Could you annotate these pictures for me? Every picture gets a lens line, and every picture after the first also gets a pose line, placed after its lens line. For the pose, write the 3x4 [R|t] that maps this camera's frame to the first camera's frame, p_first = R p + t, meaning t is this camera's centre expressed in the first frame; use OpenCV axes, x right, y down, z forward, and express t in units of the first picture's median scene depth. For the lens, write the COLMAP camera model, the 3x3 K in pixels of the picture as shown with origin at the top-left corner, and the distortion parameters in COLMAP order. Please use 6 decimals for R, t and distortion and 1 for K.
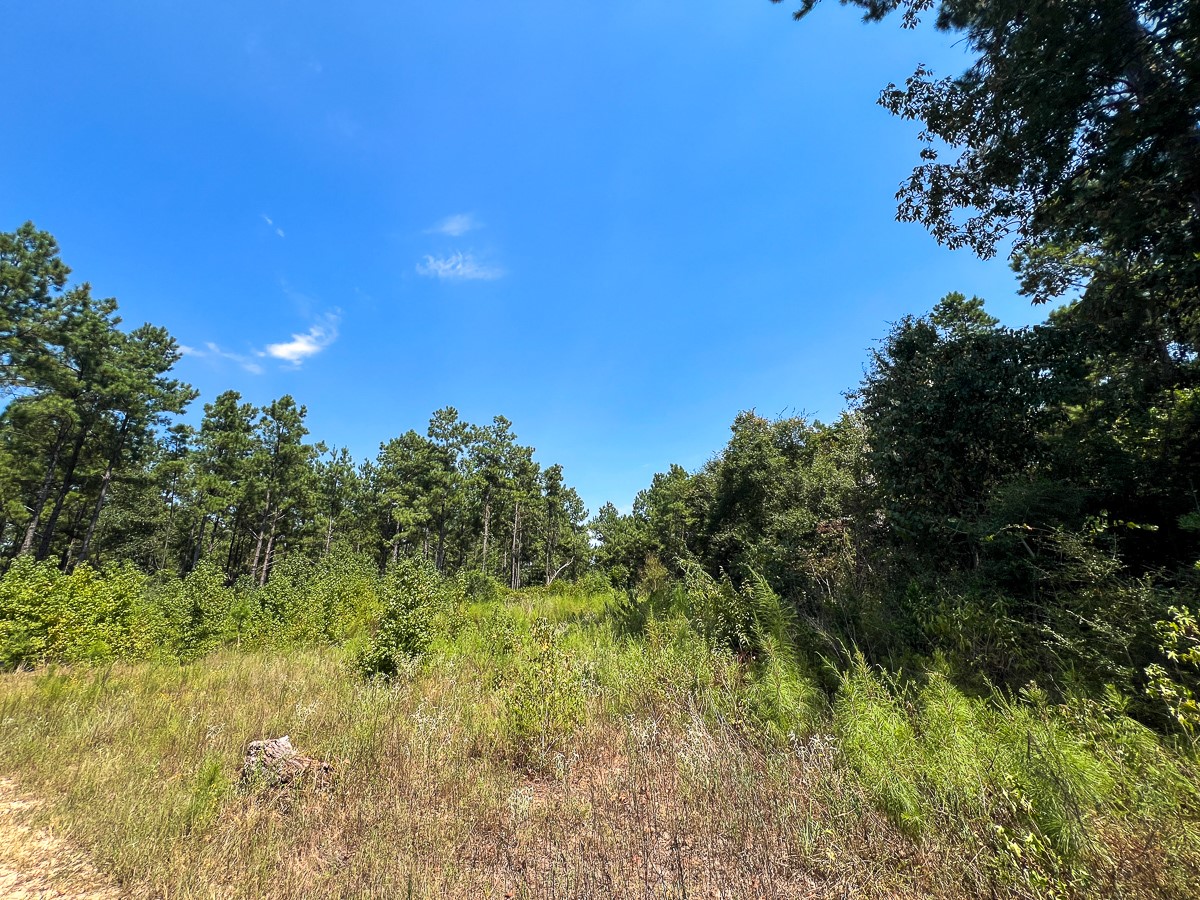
lens RADIAL K [[482.9, 0, 600.0], [0, 482.9, 450.0], [0, 0, 1]] dist [0.000409, 0.000832]
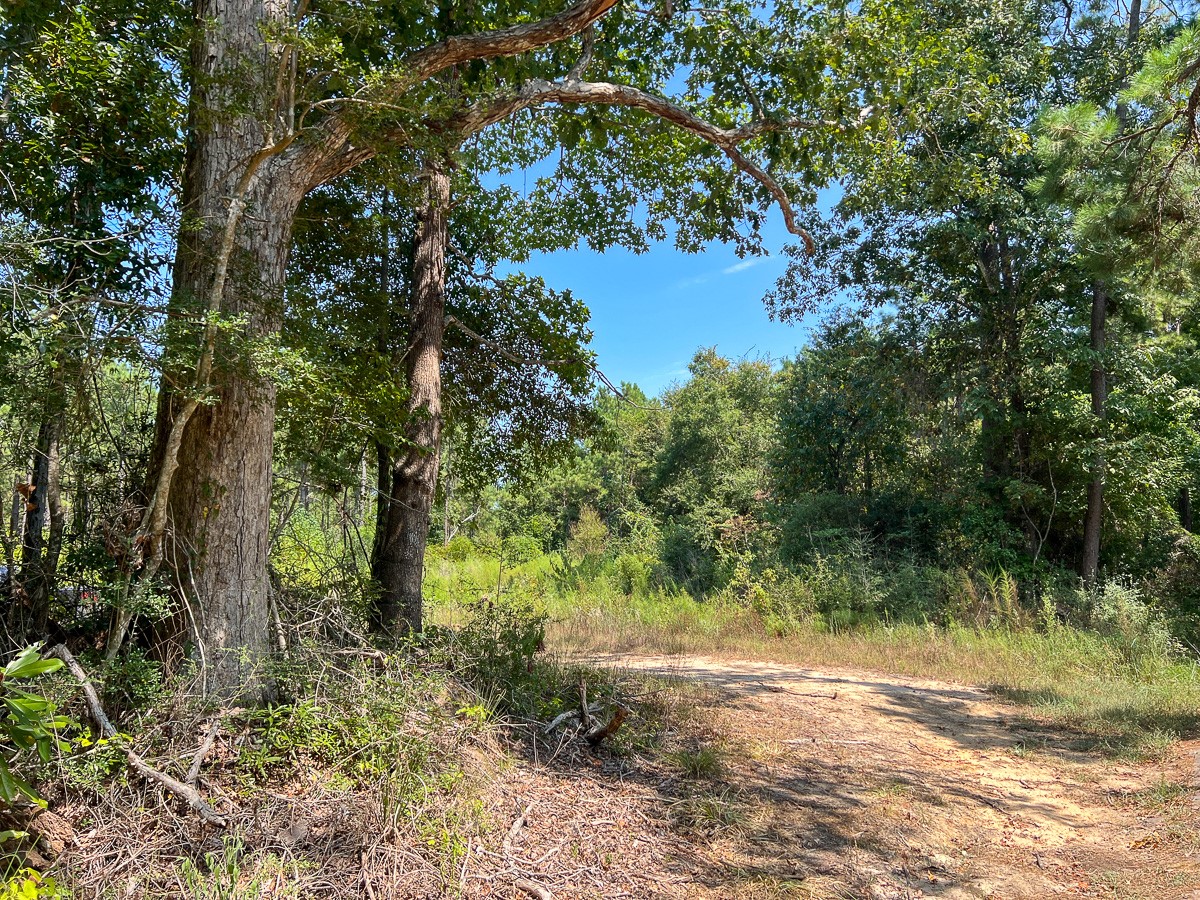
lens RADIAL K [[907.9, 0, 600.0], [0, 907.9, 450.0], [0, 0, 1]] dist [0.000514, -0.000007]
pose [[0.993343, 0.021849, 0.113107, -0.053783], [-0.041459, 0.983862, 0.174059, -0.168537], [-0.107479, -0.177589, 0.978218, -0.538225]]
